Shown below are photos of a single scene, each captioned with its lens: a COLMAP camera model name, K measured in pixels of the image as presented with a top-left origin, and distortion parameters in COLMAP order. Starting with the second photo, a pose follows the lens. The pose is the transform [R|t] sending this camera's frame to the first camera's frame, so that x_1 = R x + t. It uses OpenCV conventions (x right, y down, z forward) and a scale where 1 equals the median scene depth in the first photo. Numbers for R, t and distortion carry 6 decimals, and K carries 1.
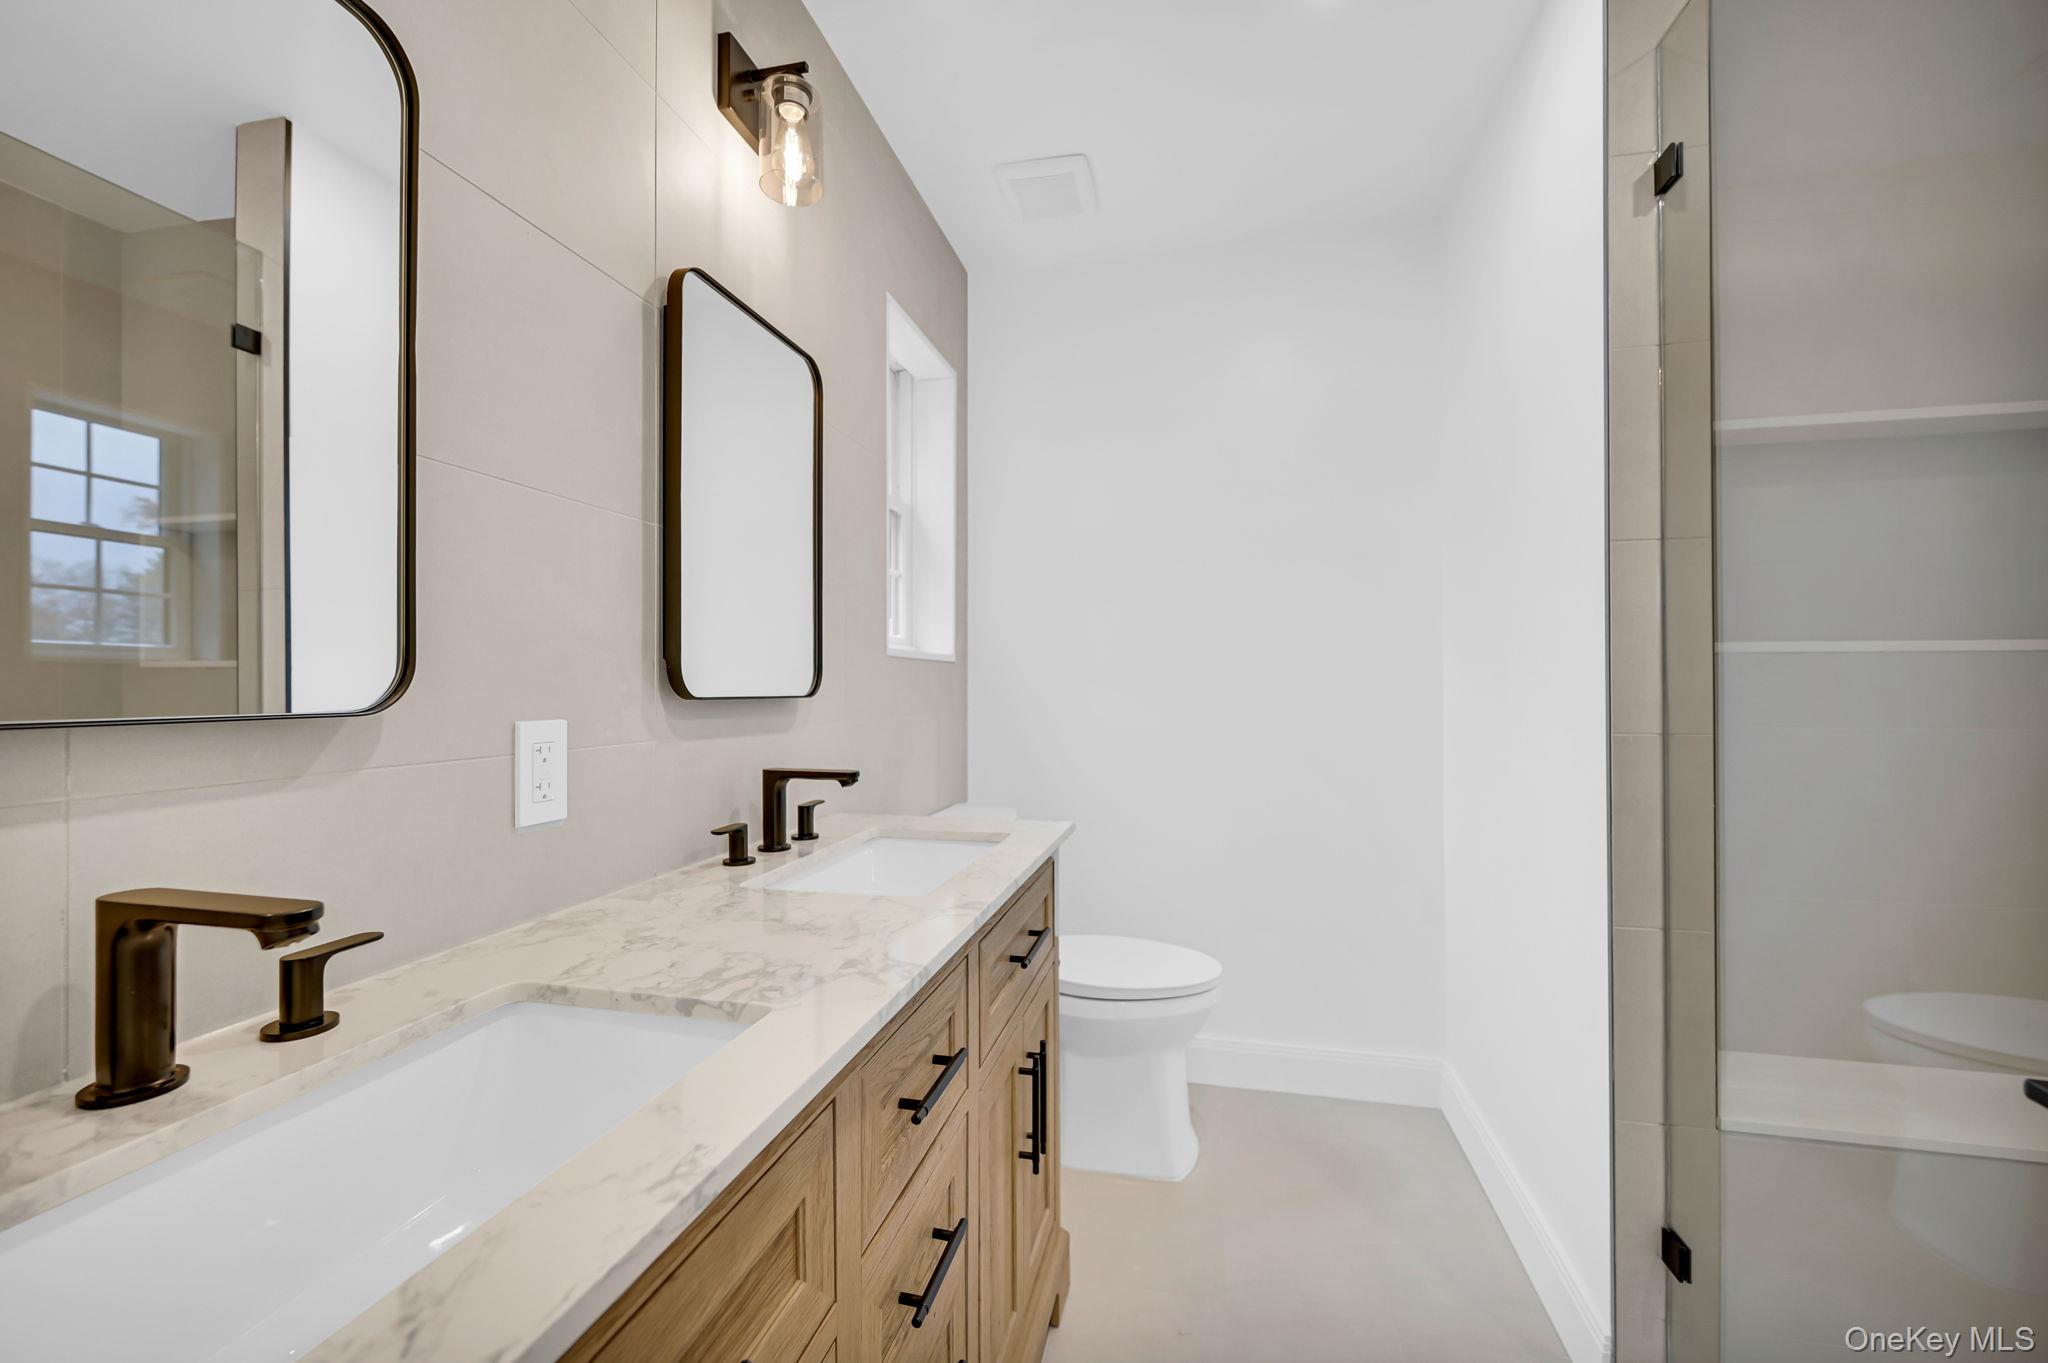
lens RADIAL K [[801.0, 0, 1024.0], [0, 801.0, 681.5], [0, 0, 1]] dist [0.000883, 0.000270]
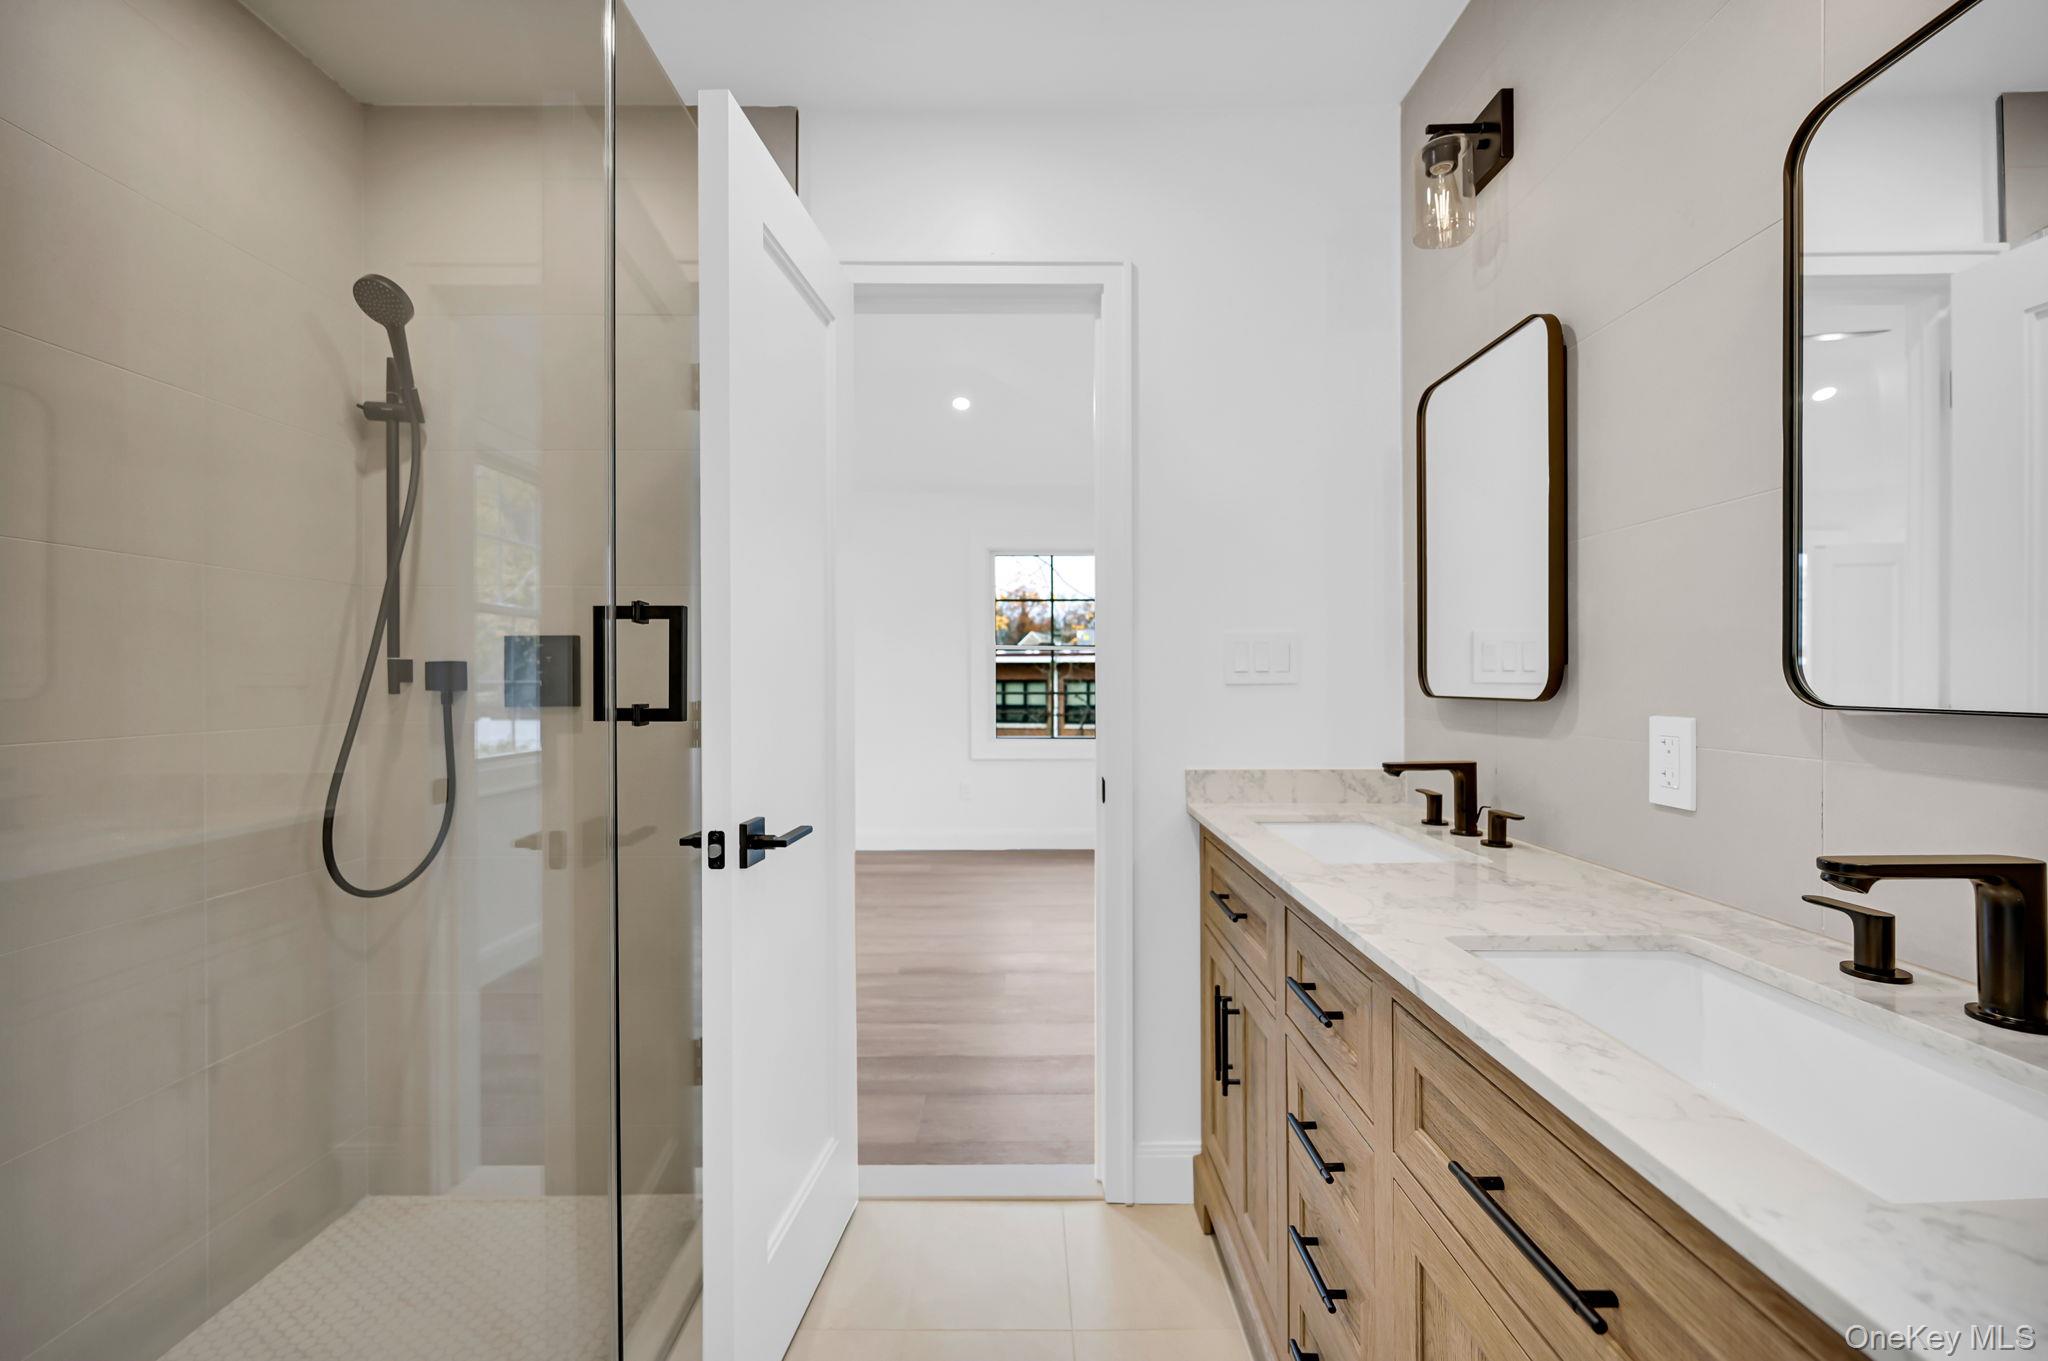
lens RADIAL K [[801.0, 0, 1024.0], [0, 801.0, 680.5], [0, 0, 1]] dist [0.000883, 0.000270]
pose [[-0.970748, 0.014654, -0.239654, 0.564372], [0.015554, 0.999877, -0.001864, -0.015253], [0.239597, -0.005537, -0.970857, 1.895186]]
